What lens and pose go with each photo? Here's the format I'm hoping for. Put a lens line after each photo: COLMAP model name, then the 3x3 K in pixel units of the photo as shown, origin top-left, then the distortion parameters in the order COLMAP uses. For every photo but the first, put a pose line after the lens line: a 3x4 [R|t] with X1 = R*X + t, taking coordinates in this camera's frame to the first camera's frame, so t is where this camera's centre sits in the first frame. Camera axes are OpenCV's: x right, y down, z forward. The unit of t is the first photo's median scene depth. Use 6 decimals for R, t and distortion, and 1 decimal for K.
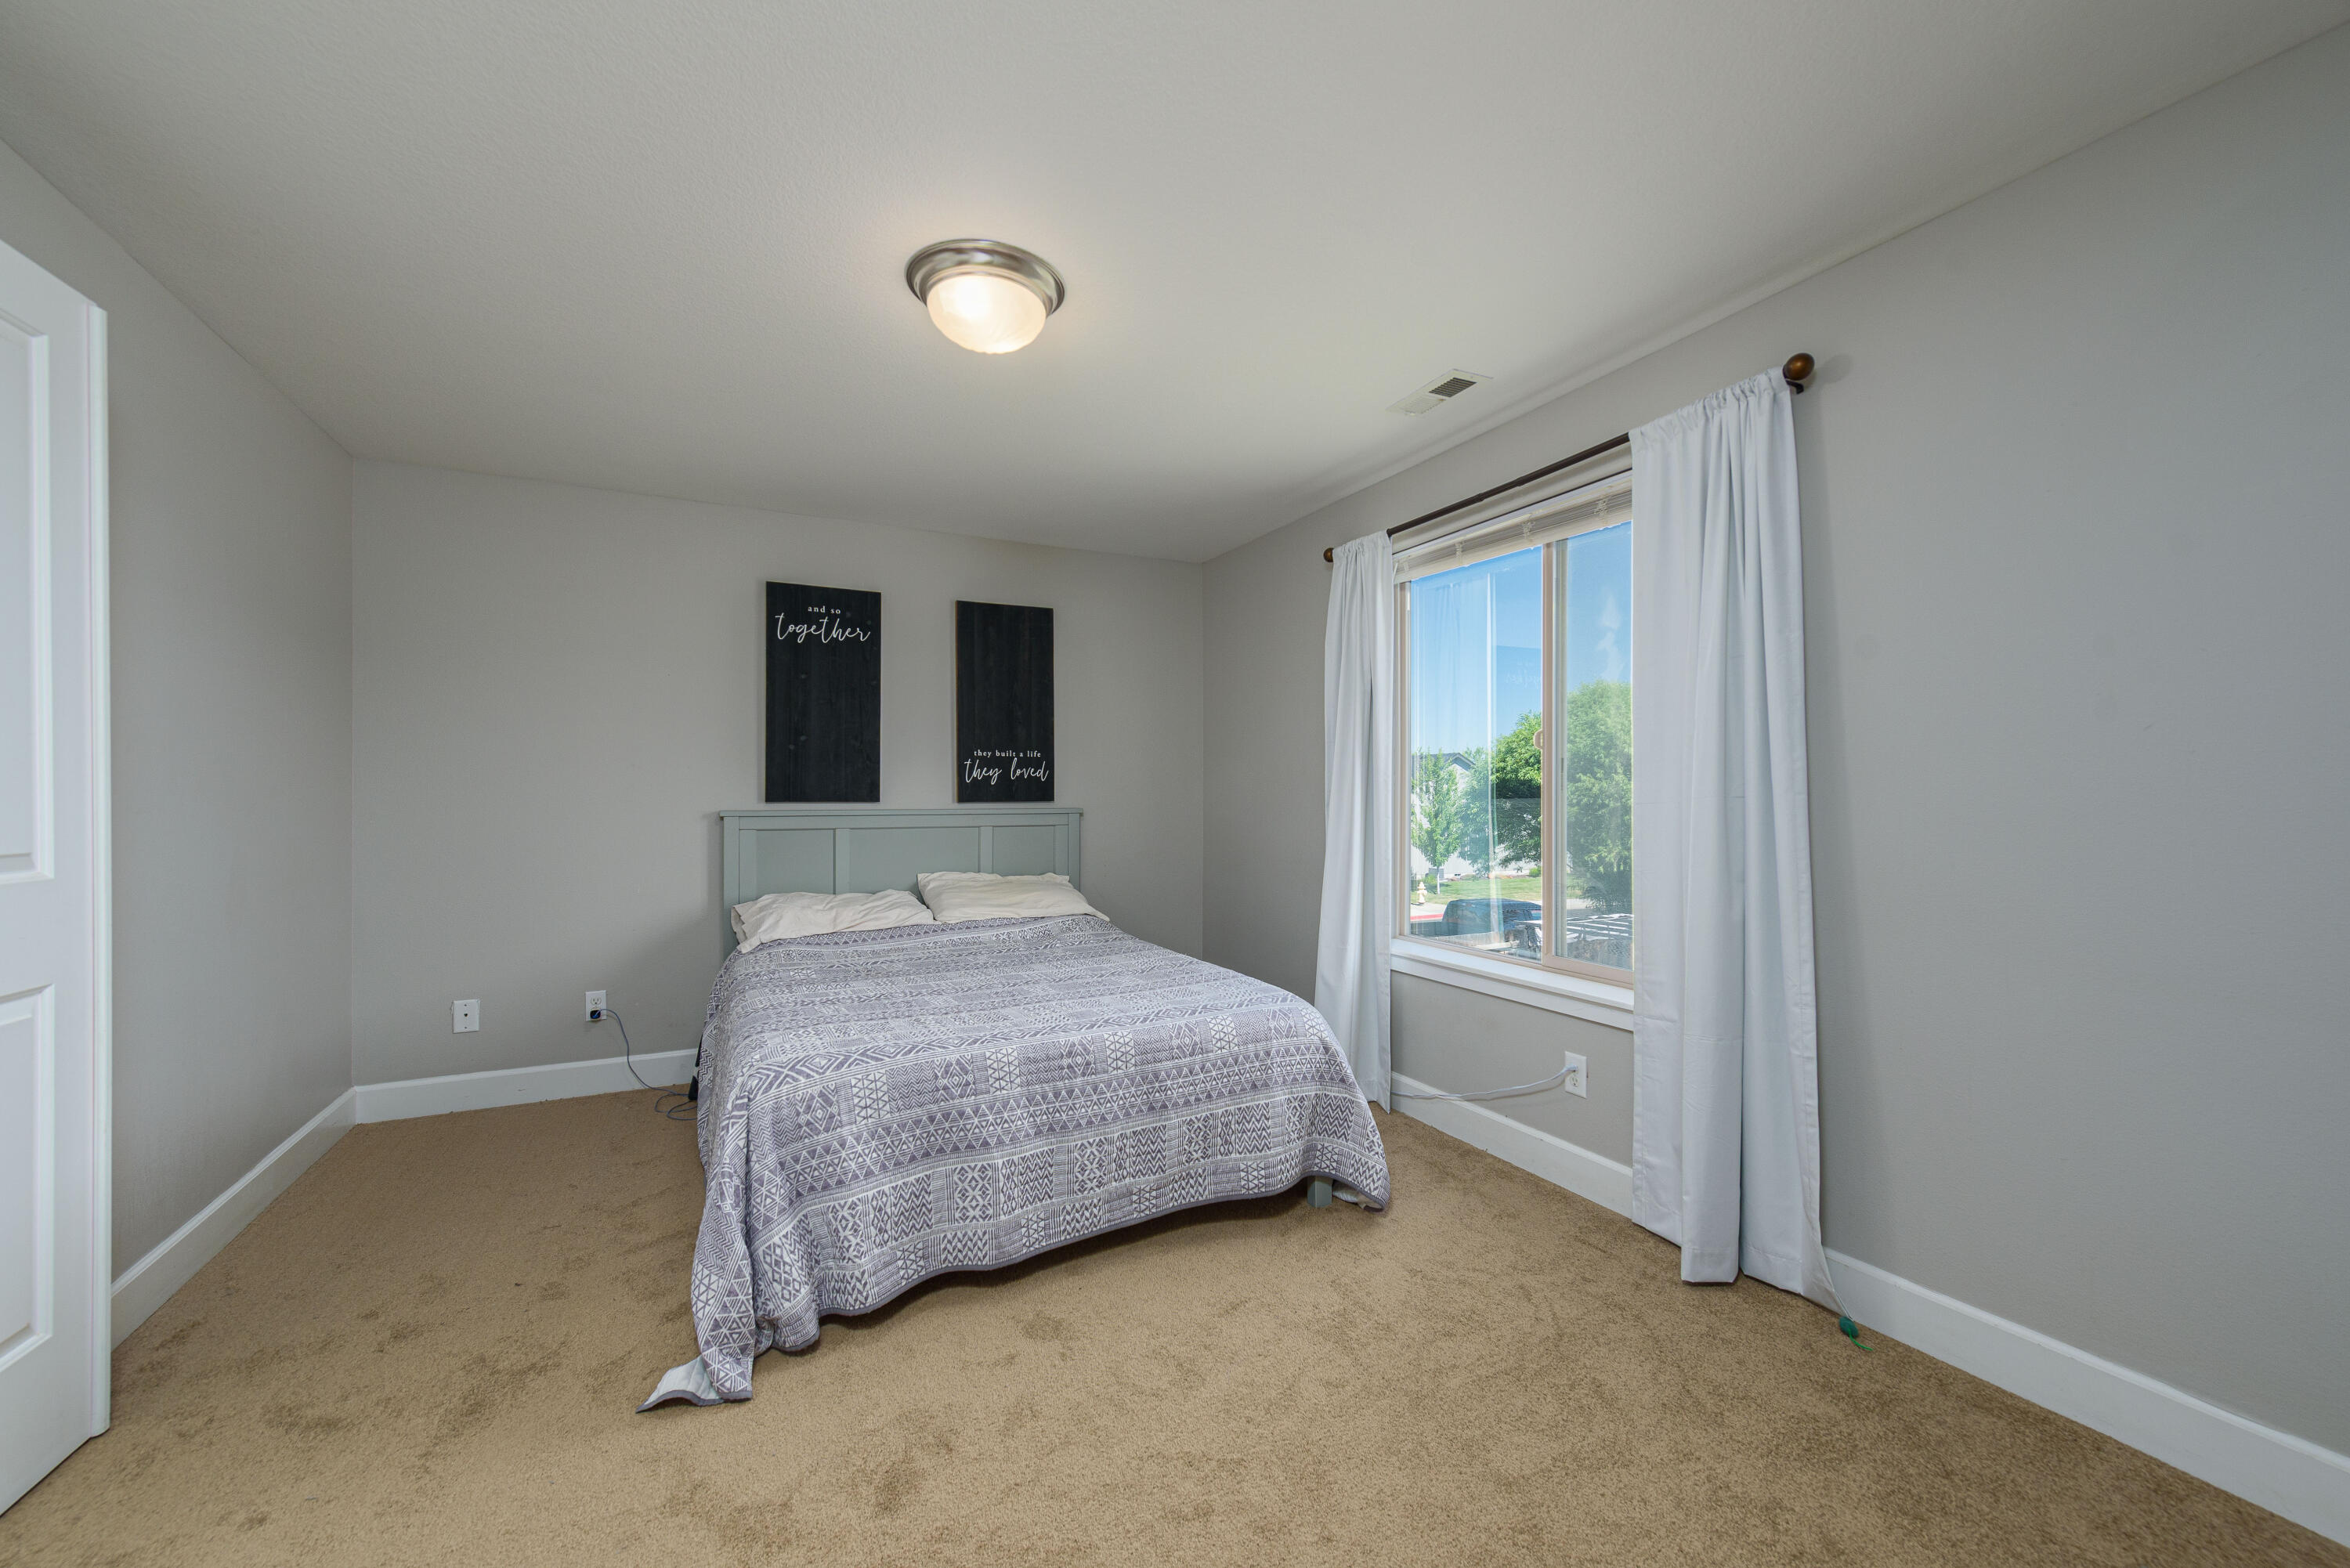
lens RADIAL K [[922.0, 0, 1191.5], [0, 922.0, 796.4], [0, 0, 1]] dist [-0.001120, -0.000142]
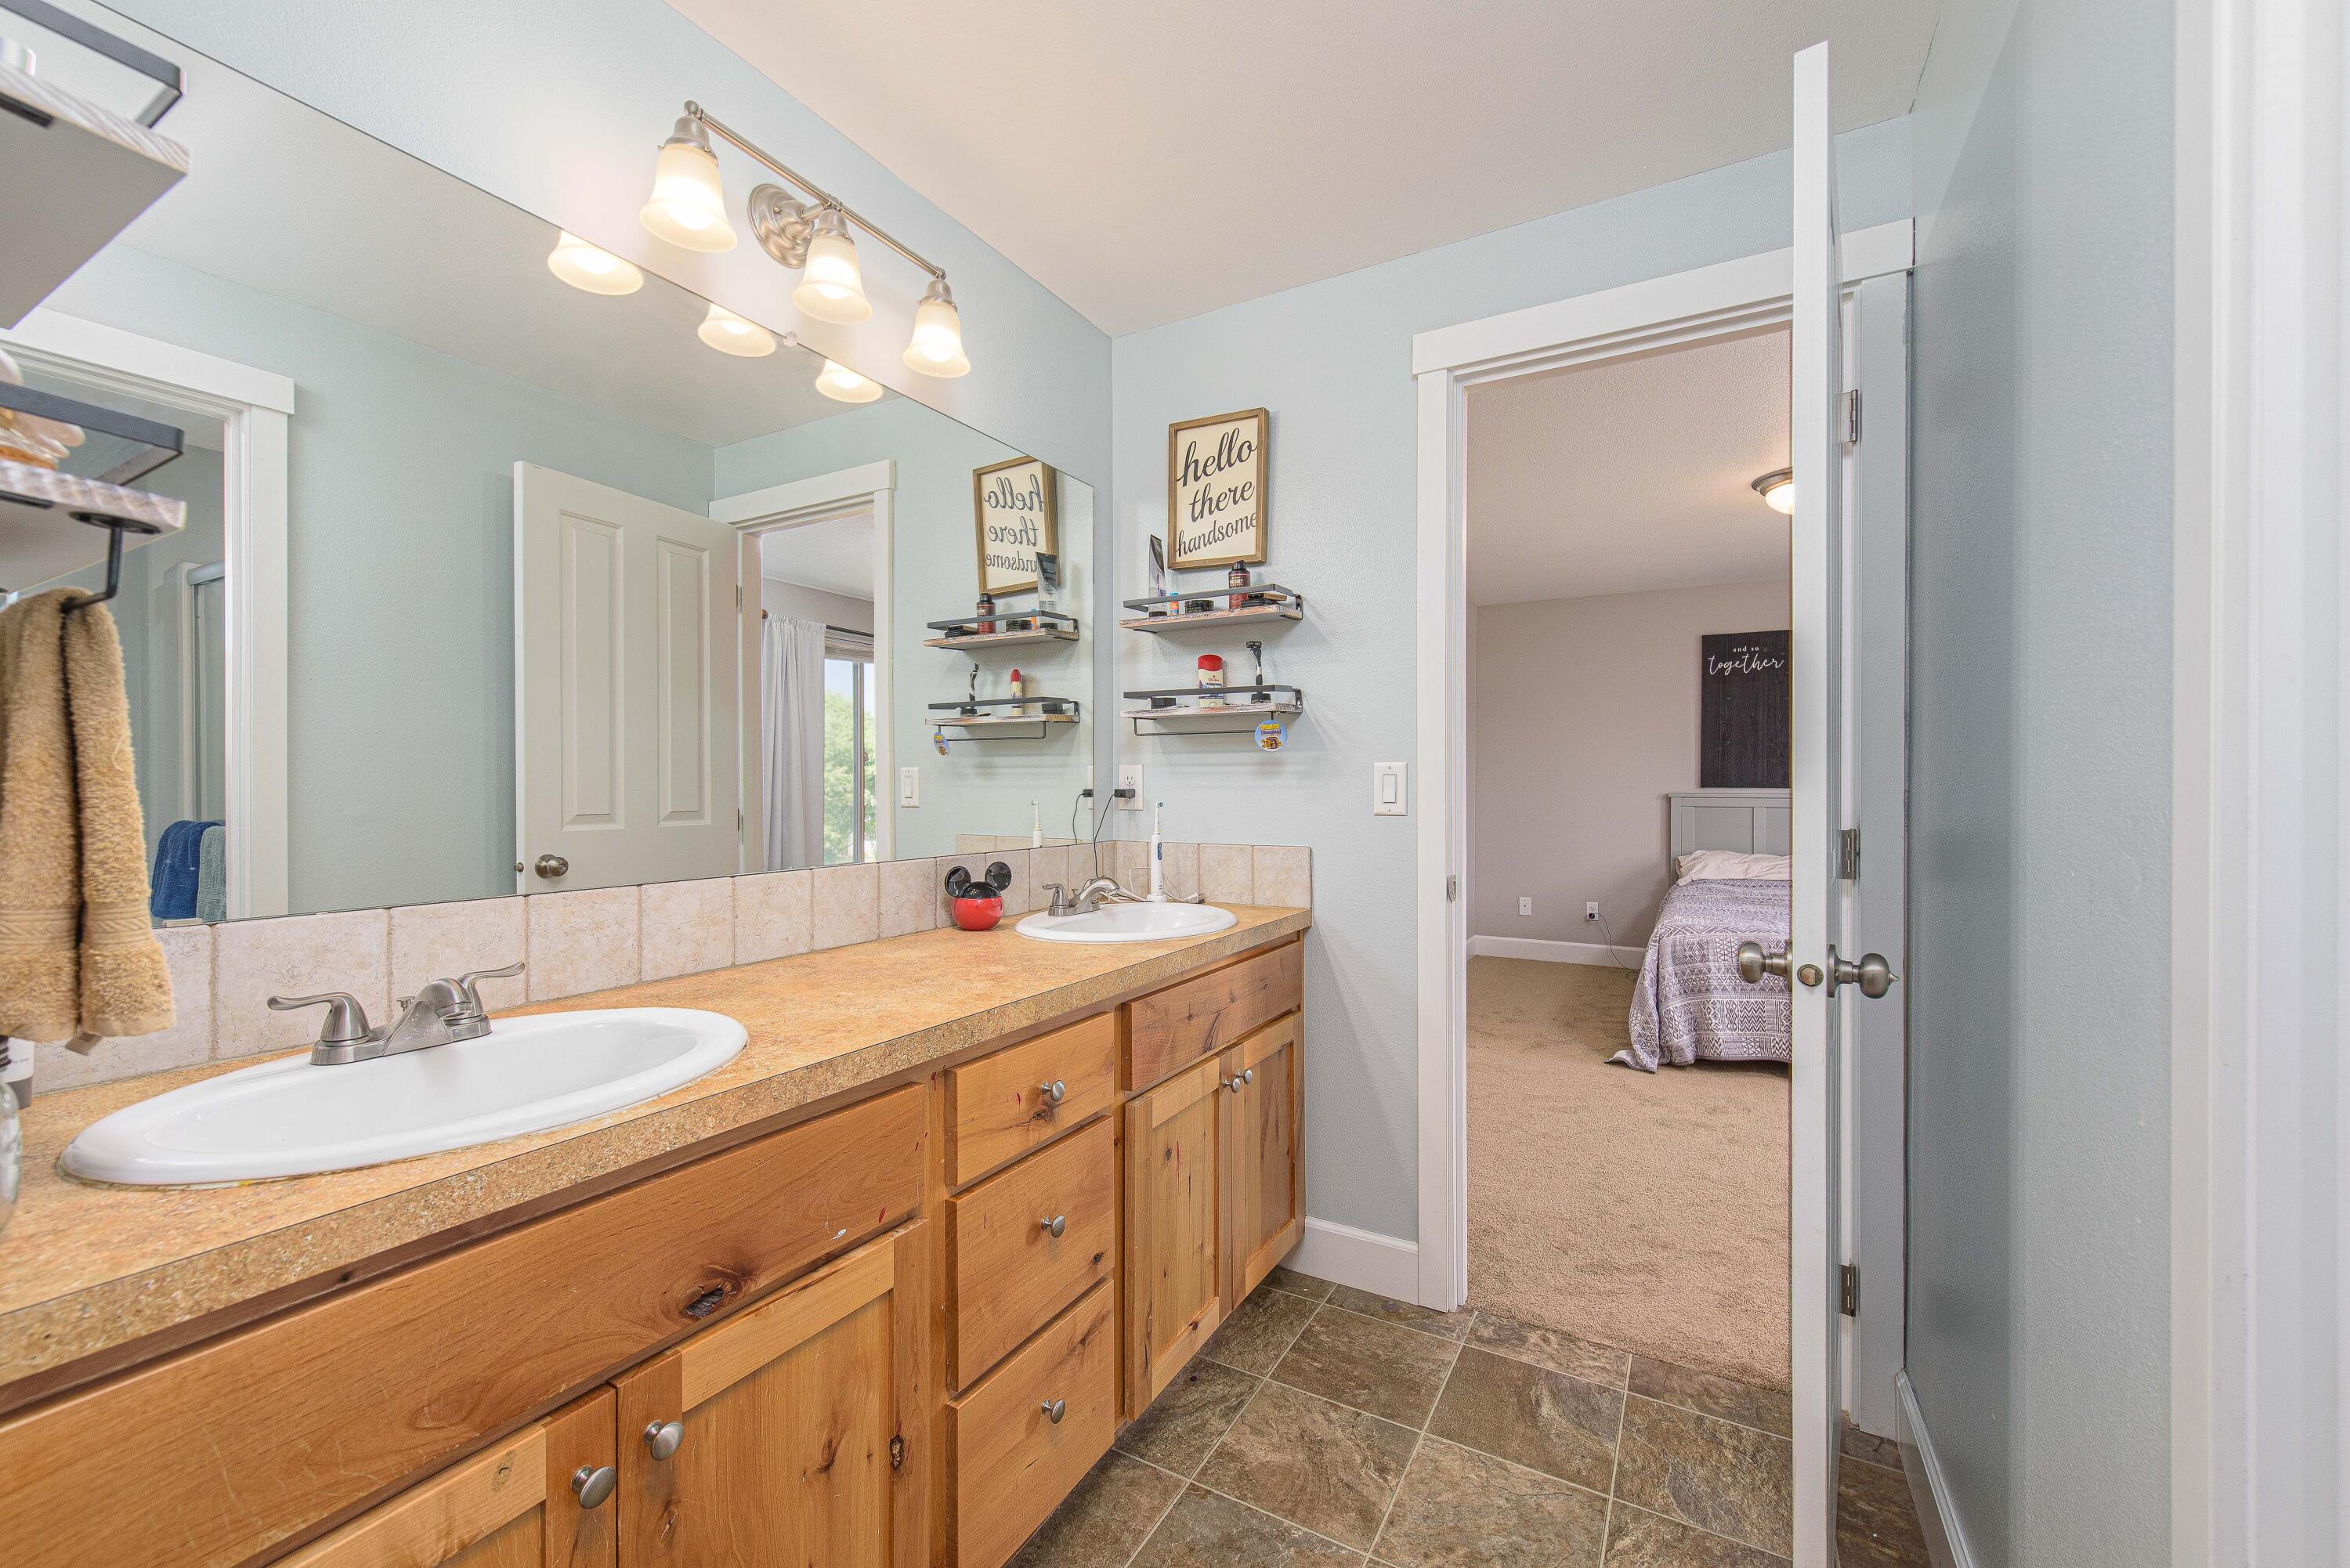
lens RADIAL K [[928.9, 0, 1217.8], [0, 928.9, 771.7], [0, 0, 1]] dist [0.000081, 0.036041]
pose [[0.568753, 0.000987, -0.822508, 0.584793], [-0.015643, 0.999831, -0.009617, 0.015601], [0.822359, 0.018336, 0.568673, -0.860816]]
